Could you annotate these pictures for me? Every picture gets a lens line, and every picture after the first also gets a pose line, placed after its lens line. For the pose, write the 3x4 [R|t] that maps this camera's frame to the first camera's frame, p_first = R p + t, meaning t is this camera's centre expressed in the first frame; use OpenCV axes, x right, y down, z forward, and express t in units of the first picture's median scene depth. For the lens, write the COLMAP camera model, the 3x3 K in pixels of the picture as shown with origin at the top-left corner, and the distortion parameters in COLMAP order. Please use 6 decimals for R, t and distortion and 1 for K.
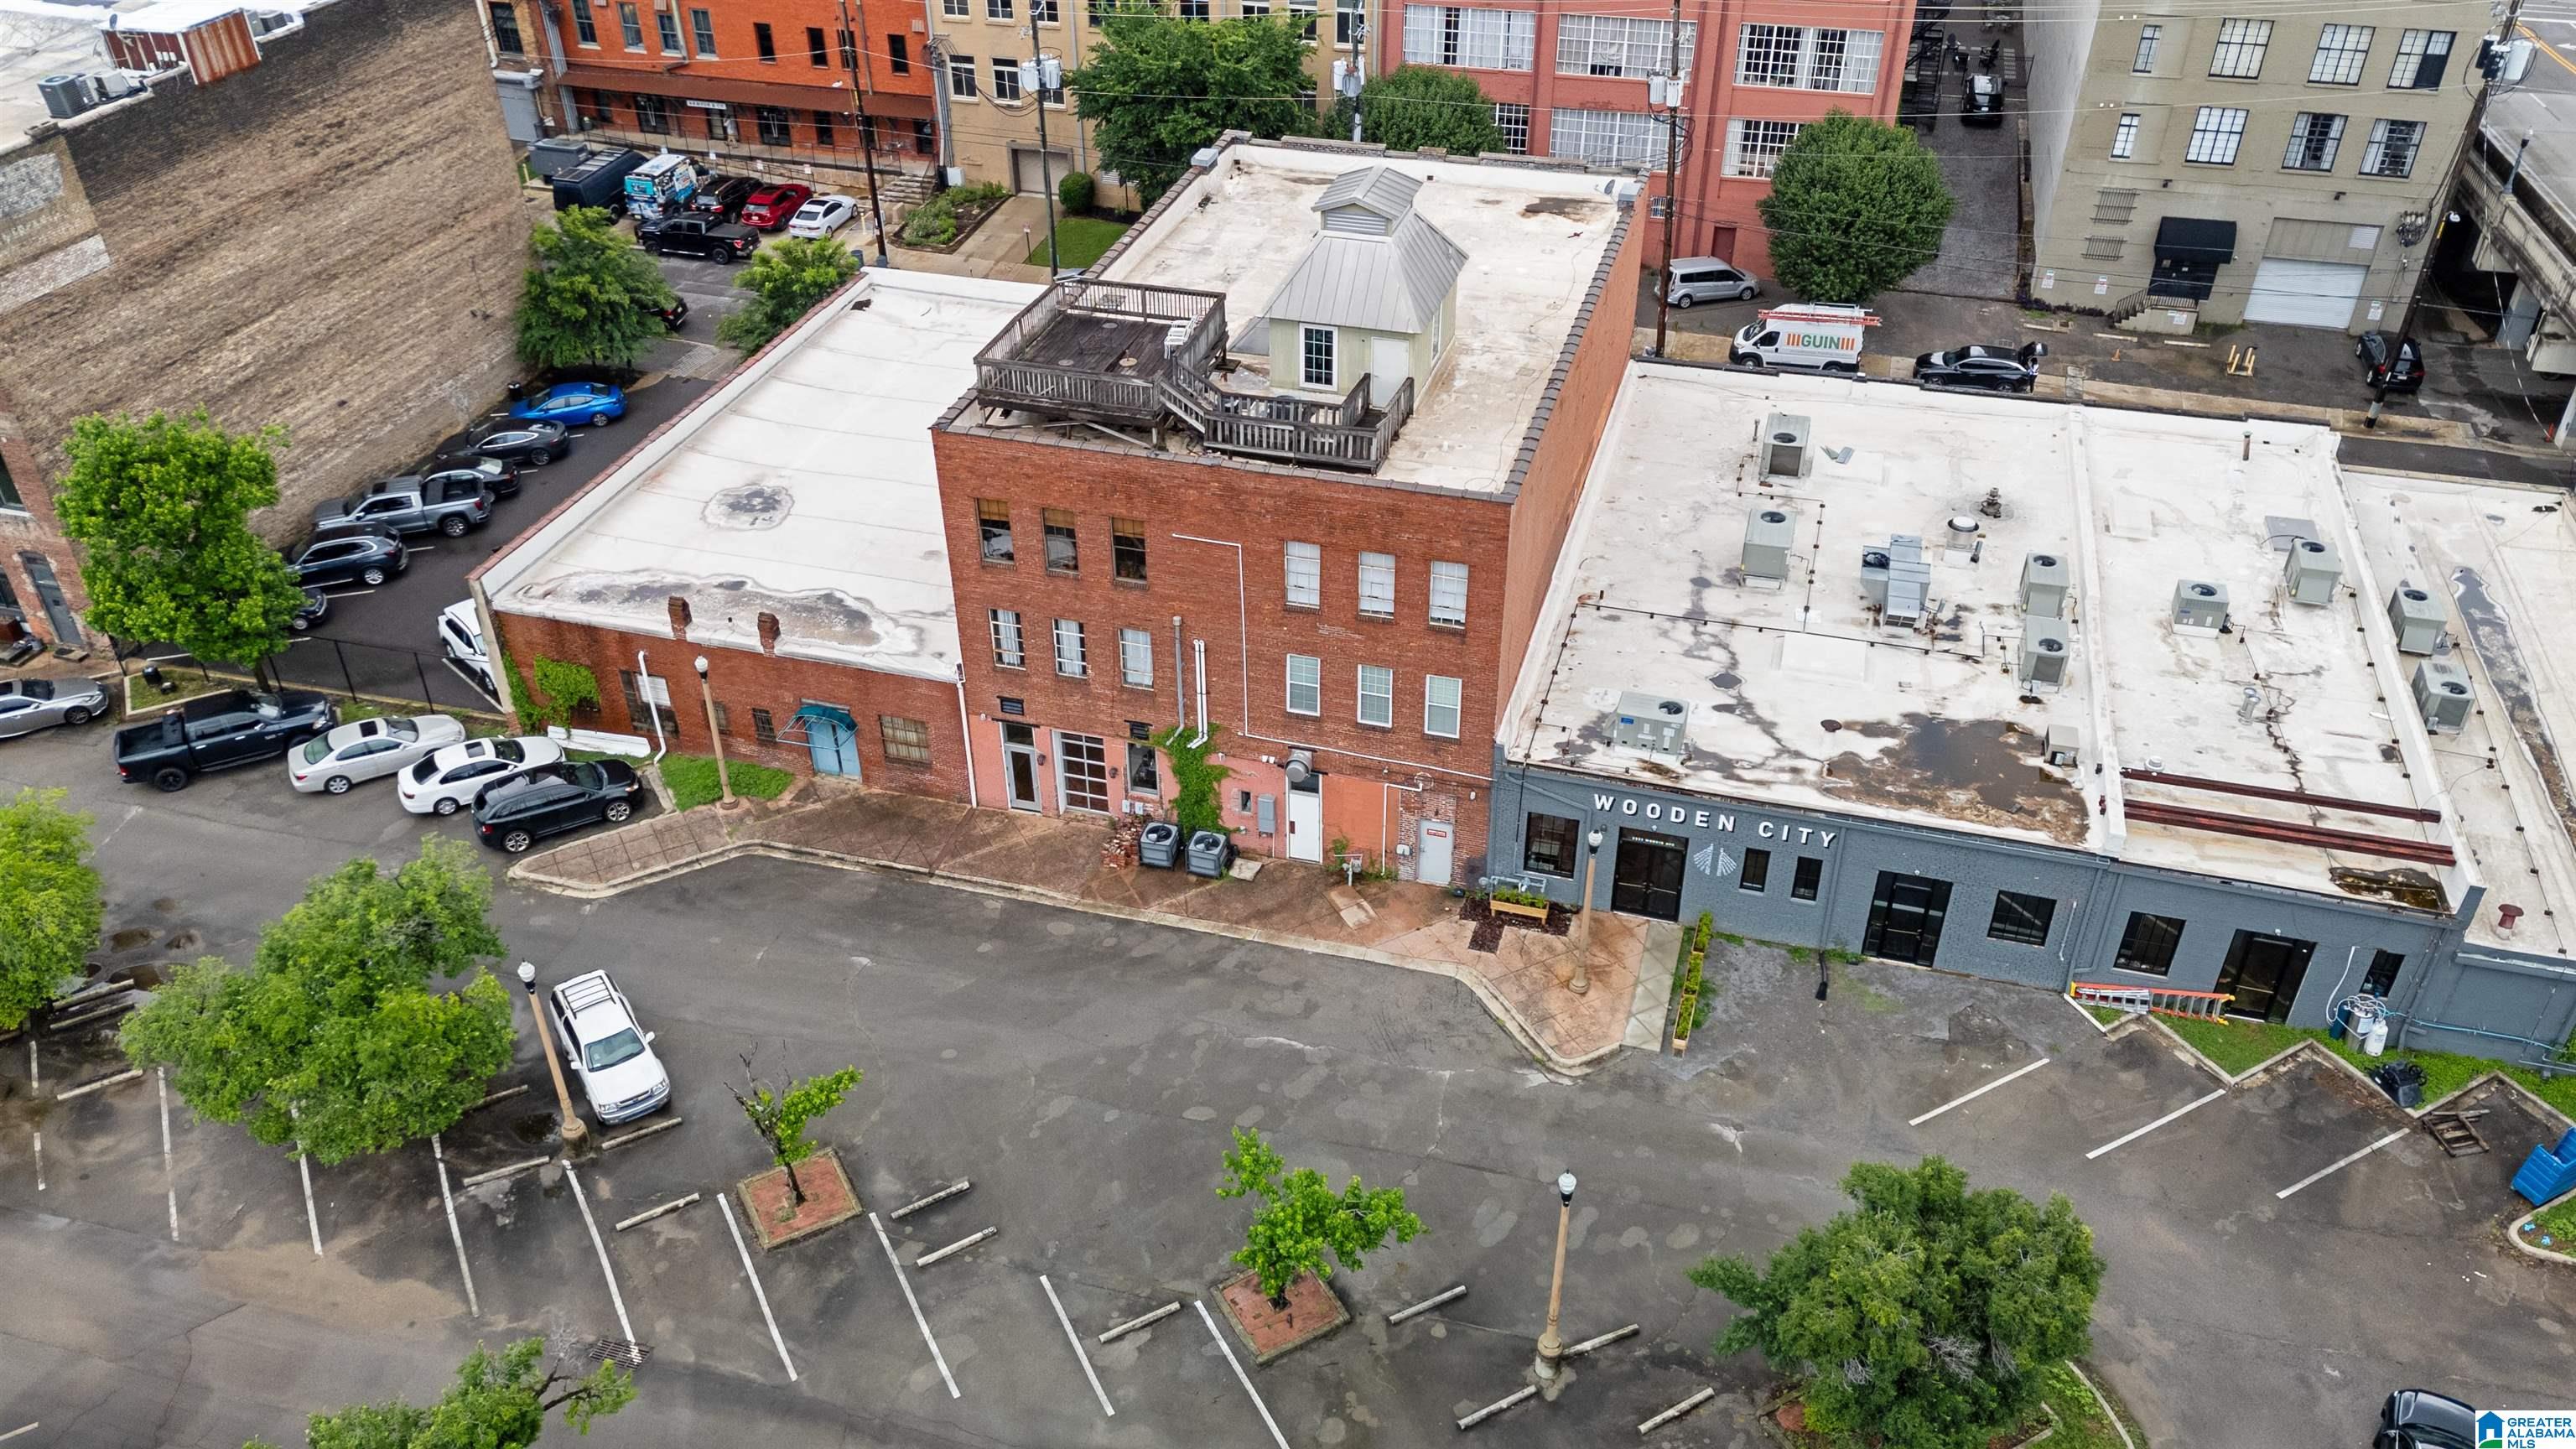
lens RADIAL K [[1881.4, 0, 1301.5], [0, 1881.4, 733.0], [0, 0, 1]] dist [0.086603, -0.081141]
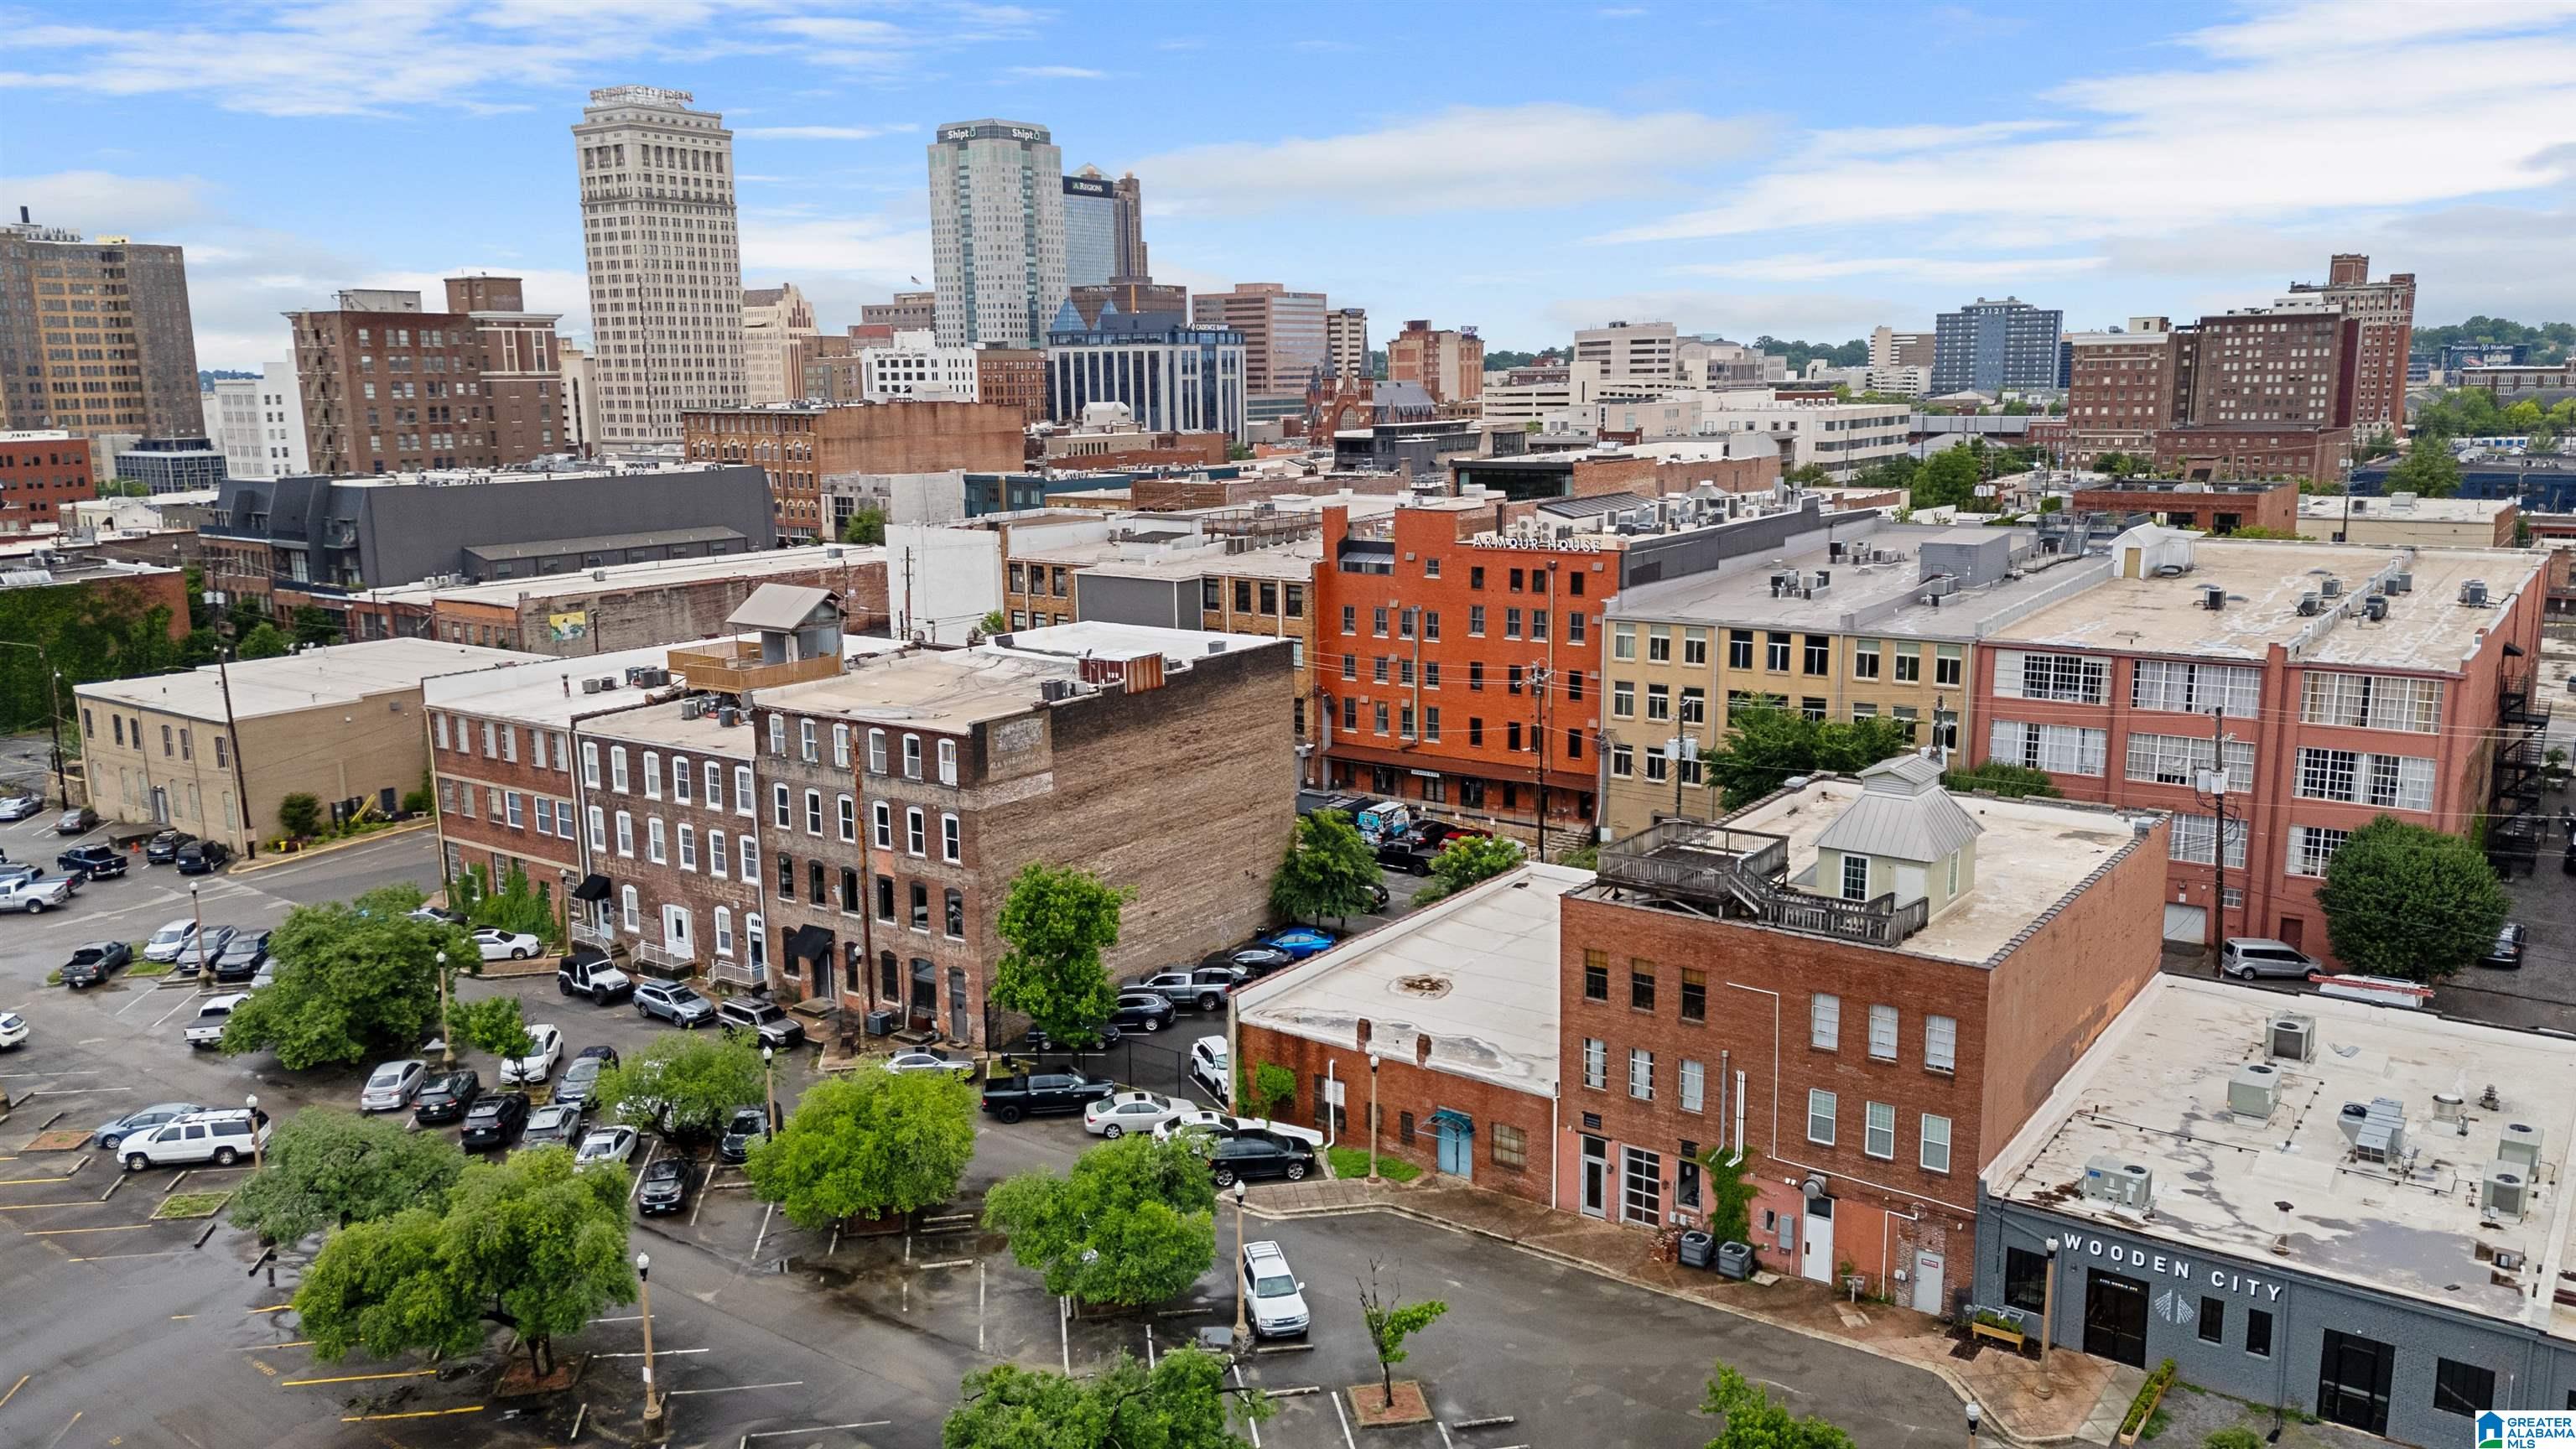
lens RADIAL K [[1889.2, 0, 1292.9], [0, 1889.2, 727.1], [0, 0, 1]] dist [0.080097, -0.078436]
pose [[0.938139, 0.058224, -0.341328, 0.081915], [-0.190940, 0.909327, -0.369685, 0.254739], [0.288854, 0.411989, 0.864192, -0.299384]]
